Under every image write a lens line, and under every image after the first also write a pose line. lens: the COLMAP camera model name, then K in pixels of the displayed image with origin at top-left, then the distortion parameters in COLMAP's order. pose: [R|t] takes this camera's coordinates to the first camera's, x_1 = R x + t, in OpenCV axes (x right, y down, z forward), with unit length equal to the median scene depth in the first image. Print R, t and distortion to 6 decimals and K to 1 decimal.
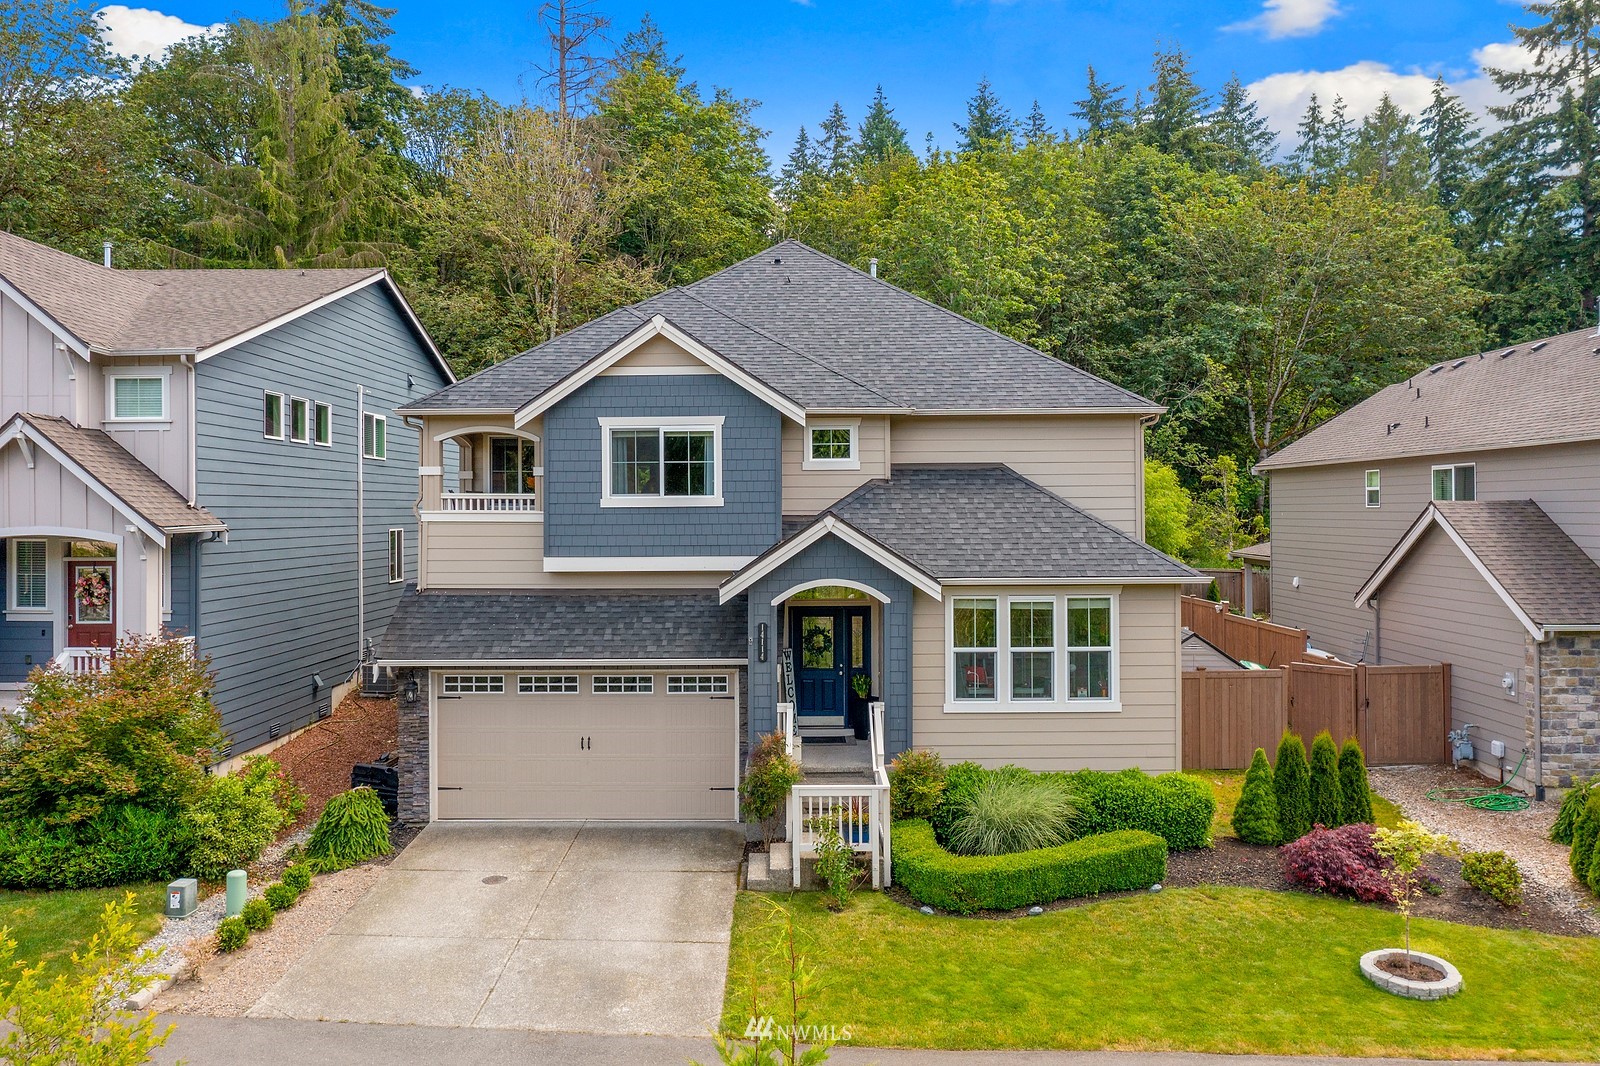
lens RADIAL K [[1269.6, 0, 799.3], [0, 1269.6, 522.5], [0, 0, 1]] dist [-0.006161, -0.008465]
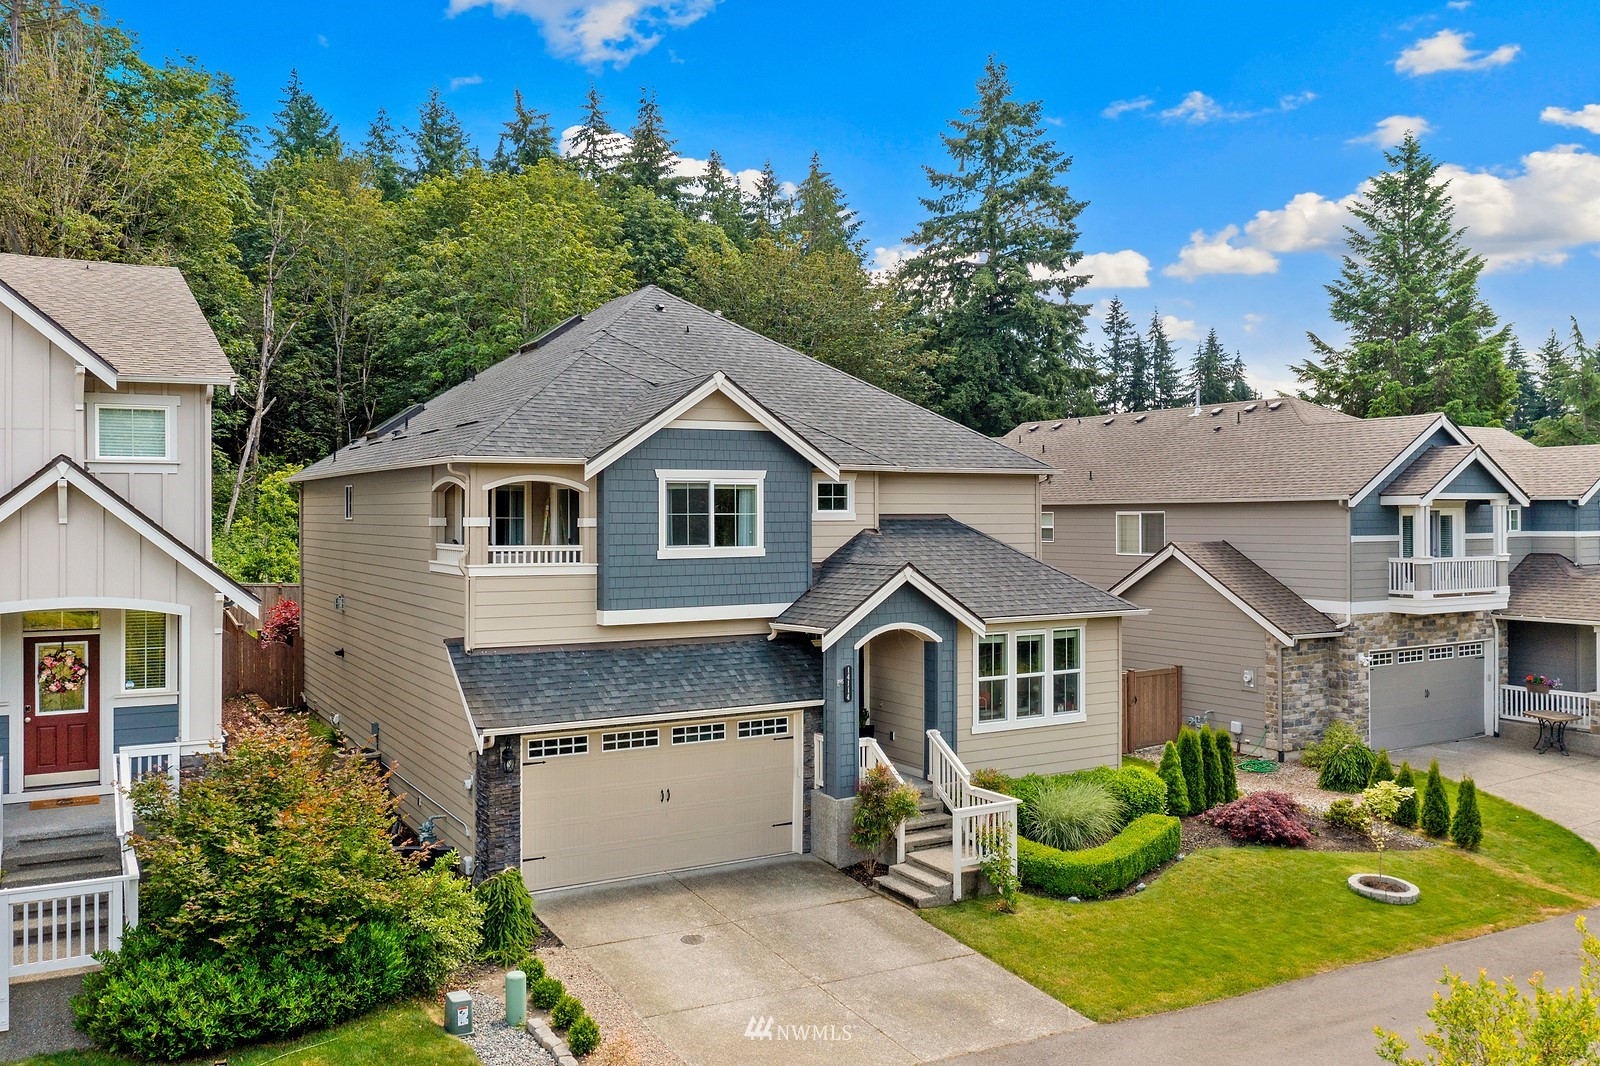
lens RADIAL K [[1269.6, 0, 799.3], [0, 1269.6, 522.5], [0, 0, 1]] dist [-0.006161, -0.008465]
pose [[0.857756, 0.000560, 0.514056, -0.578245], [0.004585, 0.999951, -0.008741, -0.031608], [-0.514036, 0.009855, 0.857712, 0.083123]]
